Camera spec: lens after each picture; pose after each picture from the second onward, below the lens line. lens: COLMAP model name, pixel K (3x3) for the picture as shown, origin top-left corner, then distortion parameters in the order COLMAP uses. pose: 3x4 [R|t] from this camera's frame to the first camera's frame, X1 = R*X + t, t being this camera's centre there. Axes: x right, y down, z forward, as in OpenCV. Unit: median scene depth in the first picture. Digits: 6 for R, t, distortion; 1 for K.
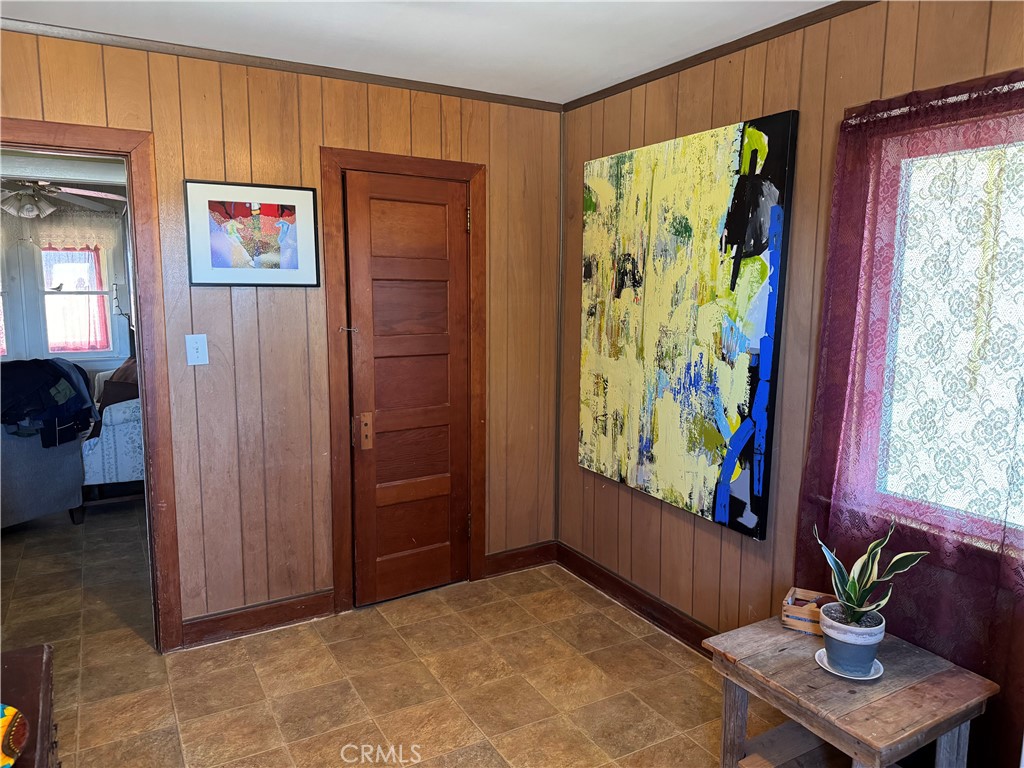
lens RADIAL K [[730.0, 0, 510.3], [0, 730.0, 387.7], [0, 0, 1]] dist [0.074810, -0.077076]
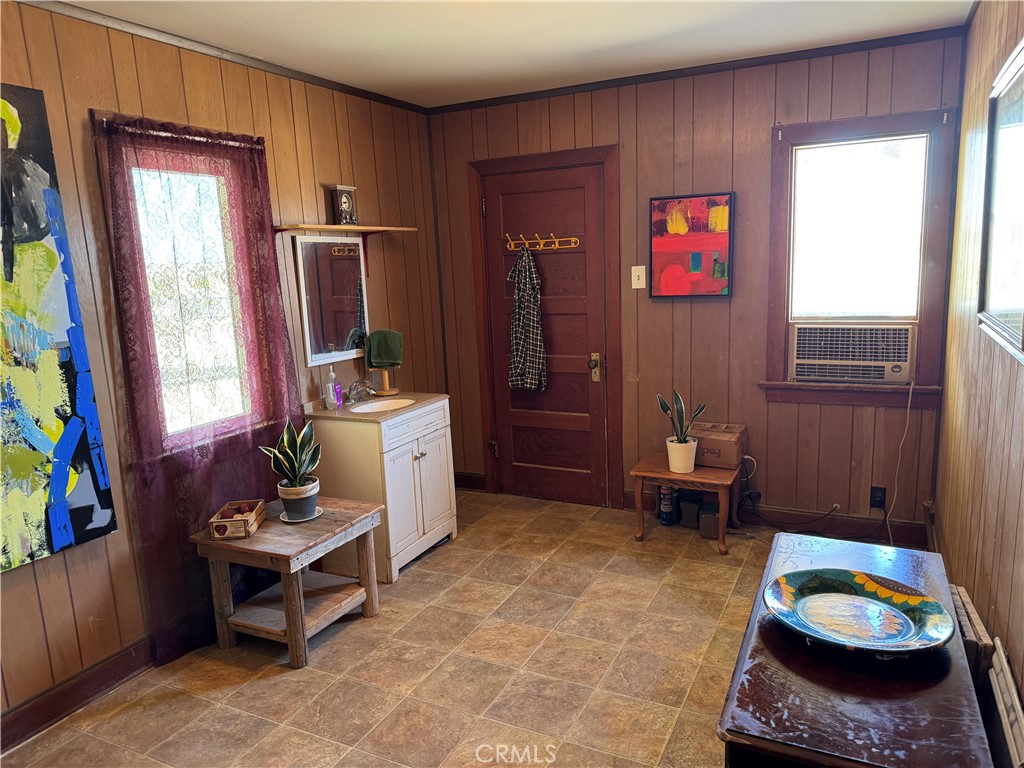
lens RADIAL K [[728.8, 0, 511.4], [0, 728.8, 393.5], [0, 0, 1]] dist [0.054099, -0.089287]
pose [[-0.564956, -0.138975, 0.813333, -0.791364], [0.149022, 0.952319, 0.266236, -0.162736], [-0.811553, 0.271616, -0.517308, 1.103946]]
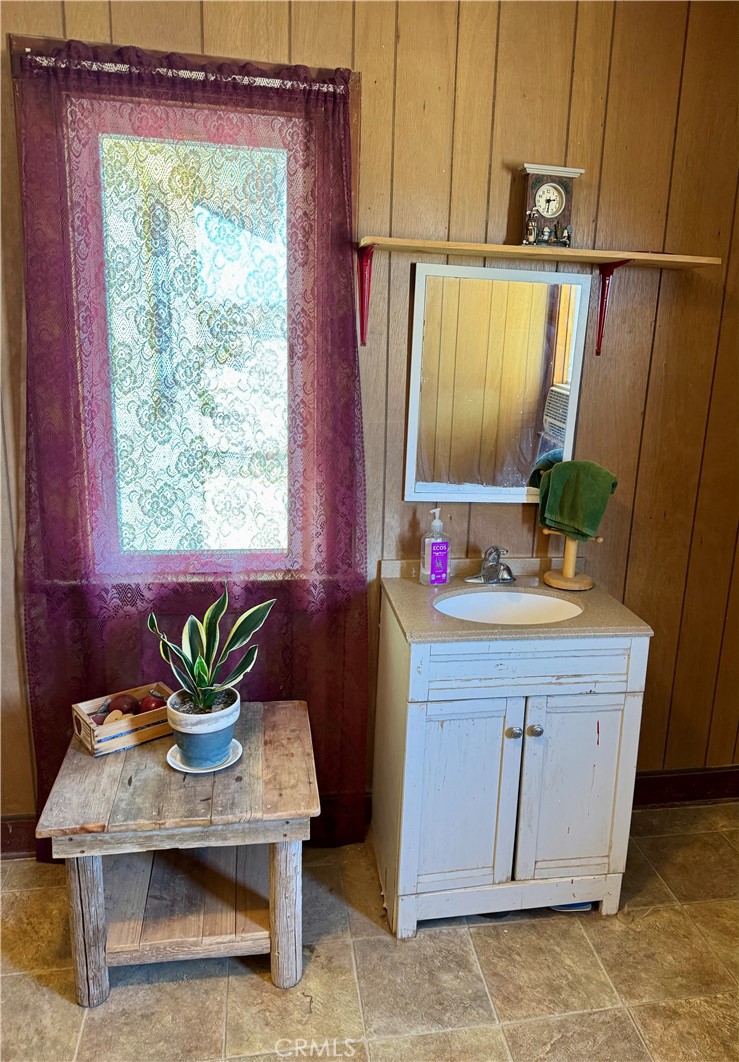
lens RADIAL K [[842.1, 0, 369.5], [0, 842.1, 531.0], [0, 0, 1]] dist [0.043097, -0.059887]
pose [[0.307962, -0.233468, 0.922308, -0.269678], [0.088850, 0.972244, 0.216441, -0.062024], [-0.947241, 0.015291, 0.320158, 0.406156]]
